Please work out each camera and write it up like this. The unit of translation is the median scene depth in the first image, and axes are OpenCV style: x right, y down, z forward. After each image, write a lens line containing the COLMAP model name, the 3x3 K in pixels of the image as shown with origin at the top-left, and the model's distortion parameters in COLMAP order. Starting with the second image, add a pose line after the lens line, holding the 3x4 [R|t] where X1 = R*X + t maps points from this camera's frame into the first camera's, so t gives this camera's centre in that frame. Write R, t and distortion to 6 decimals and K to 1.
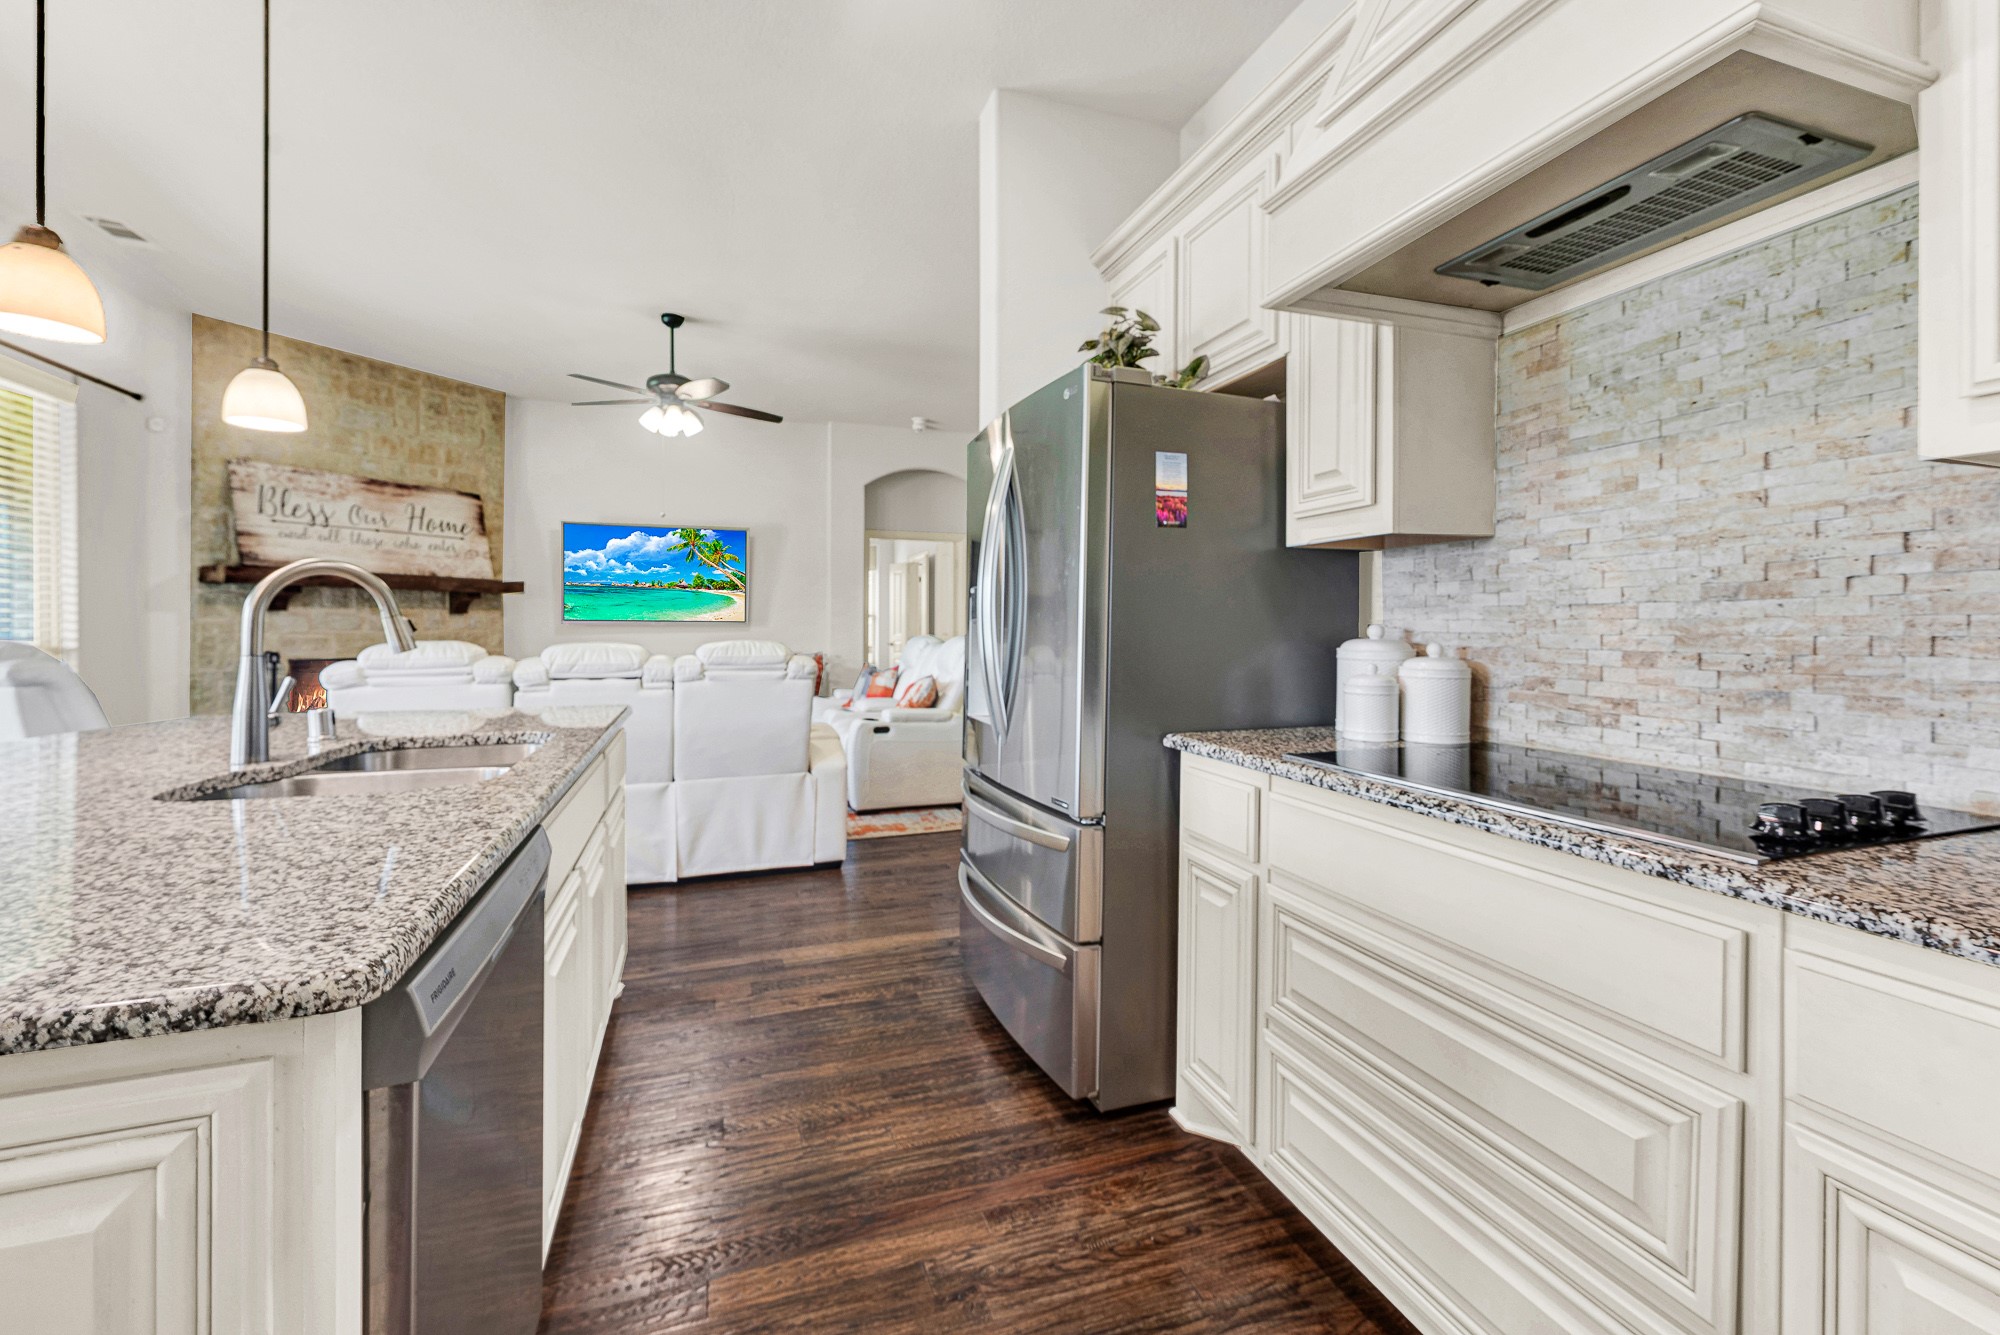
lens RADIAL K [[809.7, 0, 989.9], [0, 809.7, 626.6], [0, 0, 1]] dist [-0.002710, -0.000649]
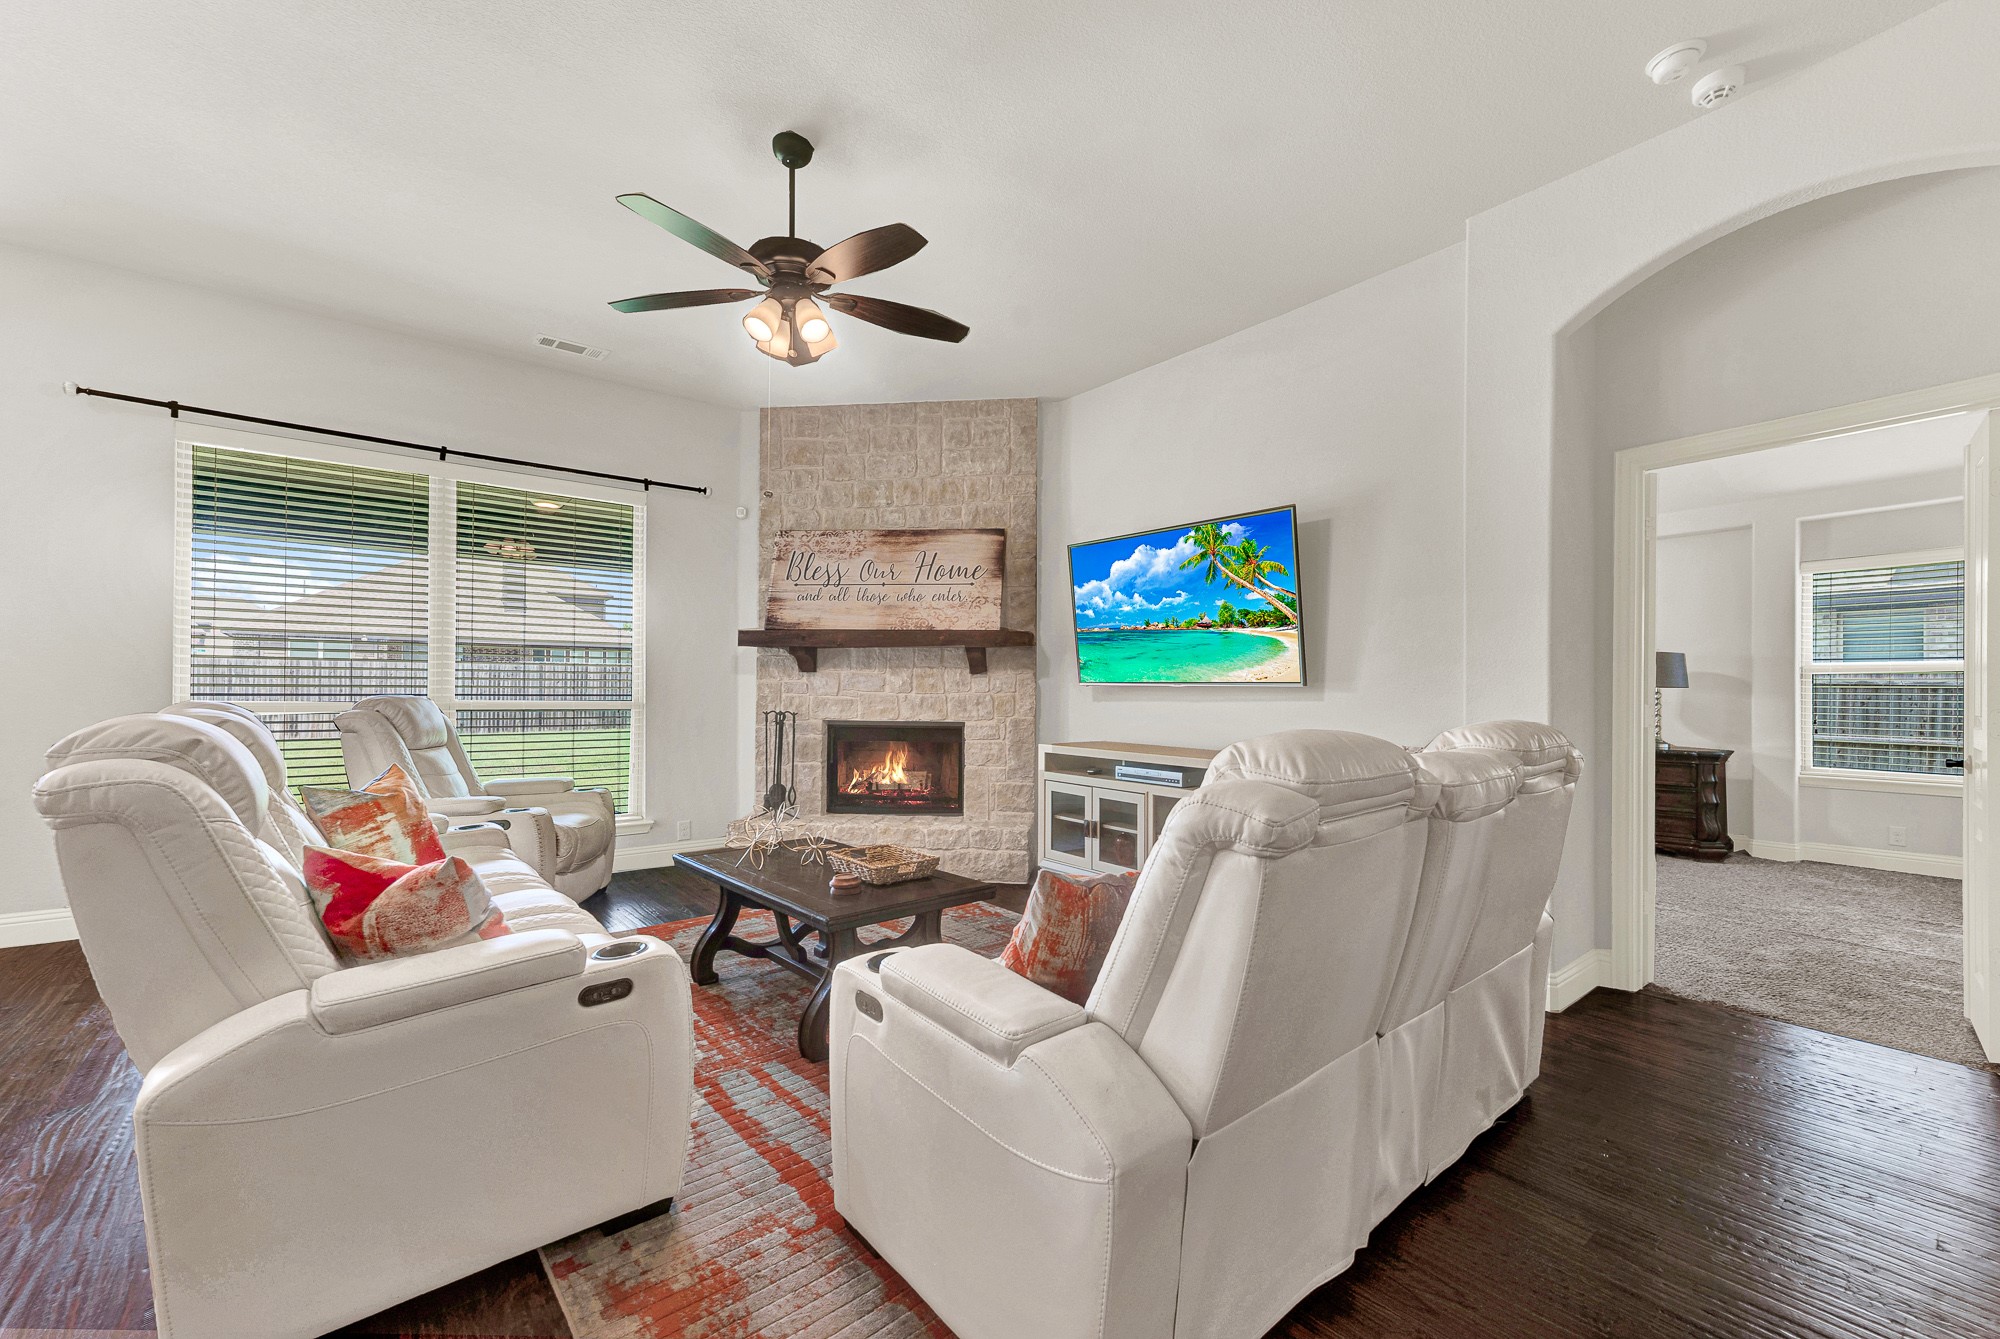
lens RADIAL K [[809.7, 0, 1037.0], [0, 809.7, 684.9], [0, 0, 1]] dist [-0.002710, -0.000649]
pose [[0.369734, 0.003843, -0.929130, 0.166754], [-0.006460, 0.999978, 0.001566, -0.005765], [0.929115, 0.005423, 0.369751, 0.792554]]
